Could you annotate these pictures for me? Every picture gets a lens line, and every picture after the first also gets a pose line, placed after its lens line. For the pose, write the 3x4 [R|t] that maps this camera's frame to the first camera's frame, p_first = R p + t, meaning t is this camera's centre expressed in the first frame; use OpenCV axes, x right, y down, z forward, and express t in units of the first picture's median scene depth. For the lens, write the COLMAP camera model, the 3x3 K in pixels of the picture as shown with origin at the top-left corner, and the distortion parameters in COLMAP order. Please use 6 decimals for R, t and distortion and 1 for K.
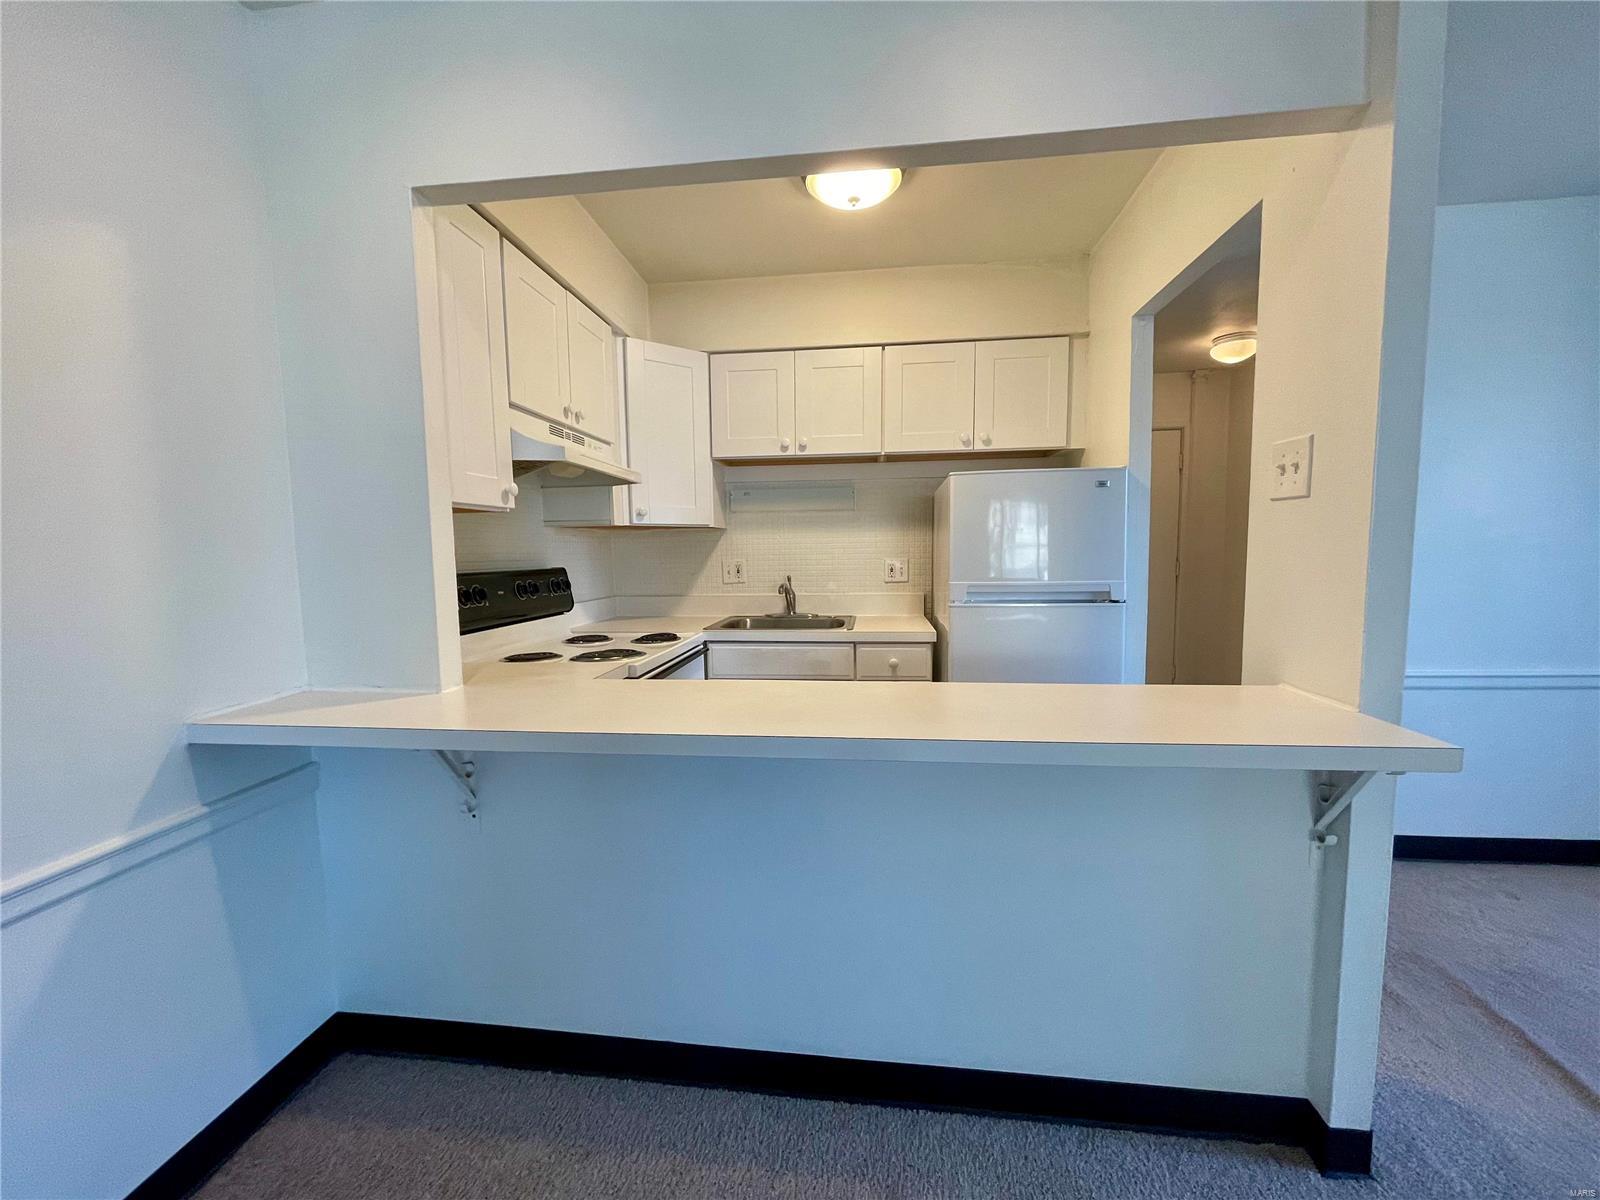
lens RADIAL K [[646.6, 0, 786.4], [0, 646.6, 606.5], [0, 0, 1]] dist [-0.000890, 0.000243]
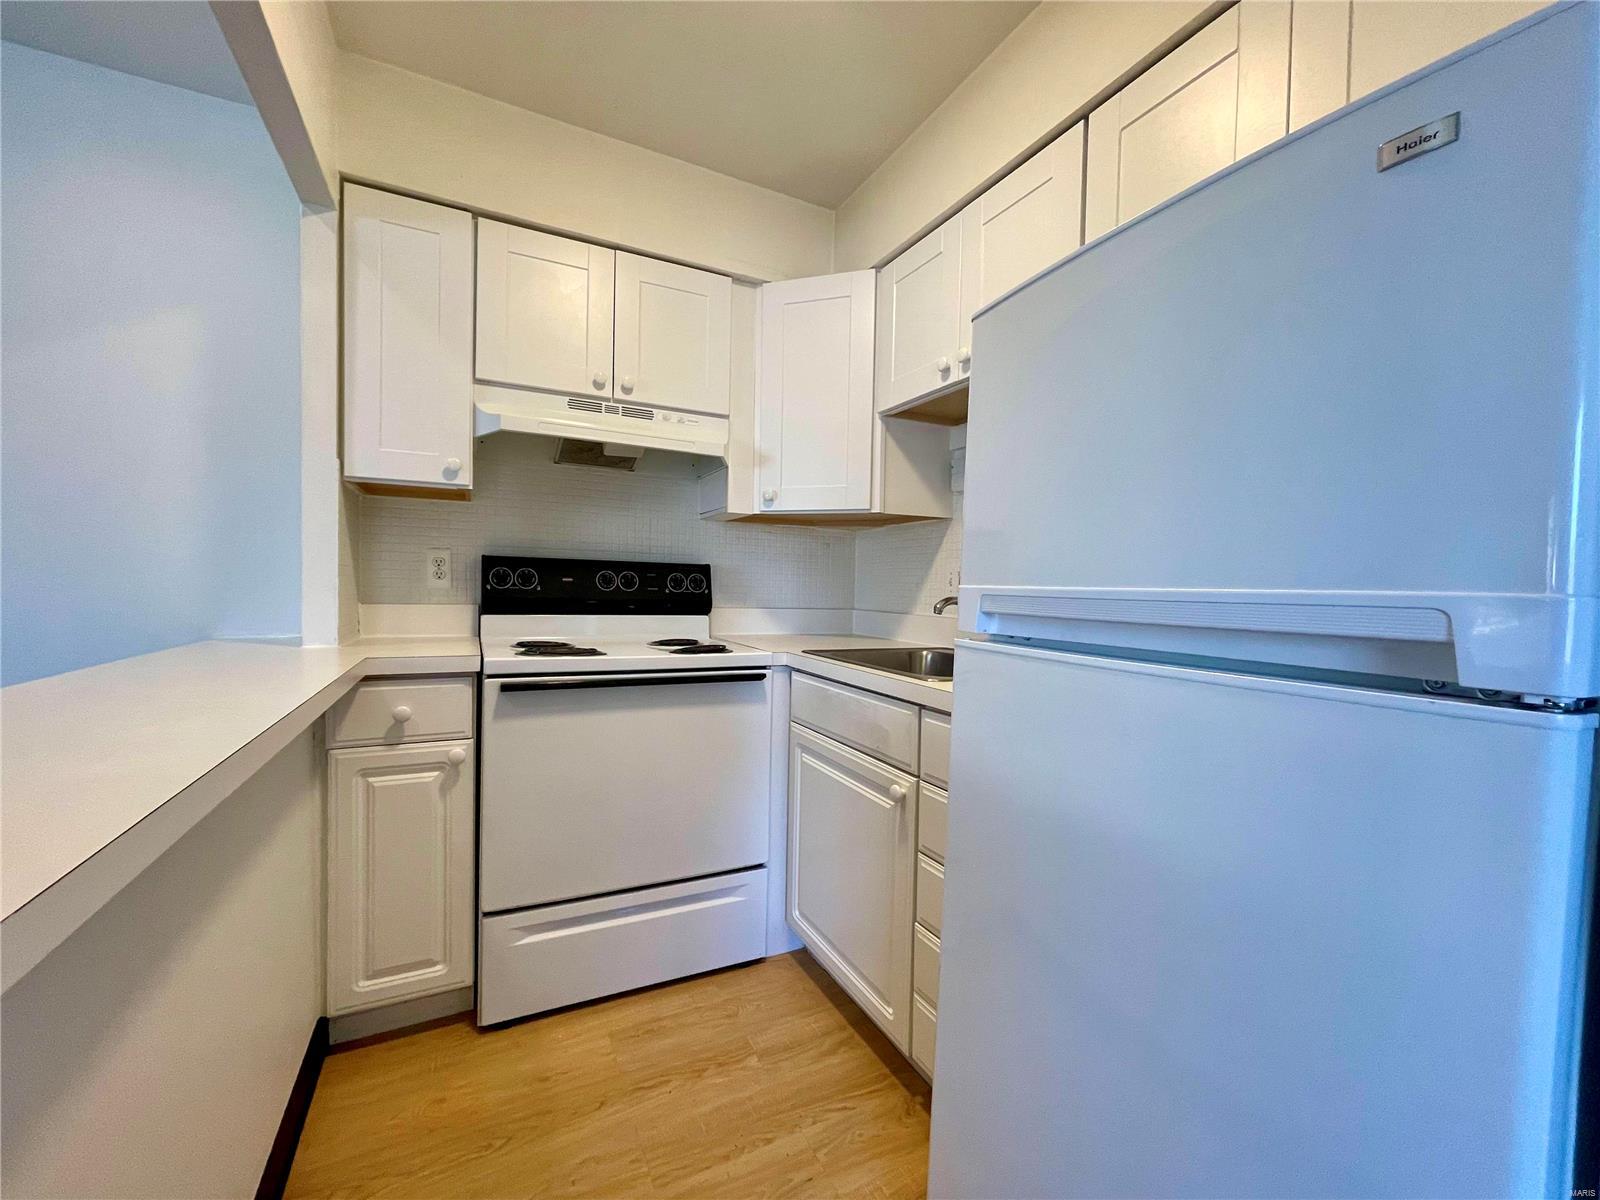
lens RADIAL K [[646.6, 0, 786.4], [0, 646.6, 606.5], [0, 0, 1]] dist [-0.000890, 0.000243]
pose [[0.546965, 0.055230, -0.835331, 0.456215], [-0.105179, 0.994448, -0.003120, -0.010061], [0.830522, 0.089566, 0.549738, 0.586143]]
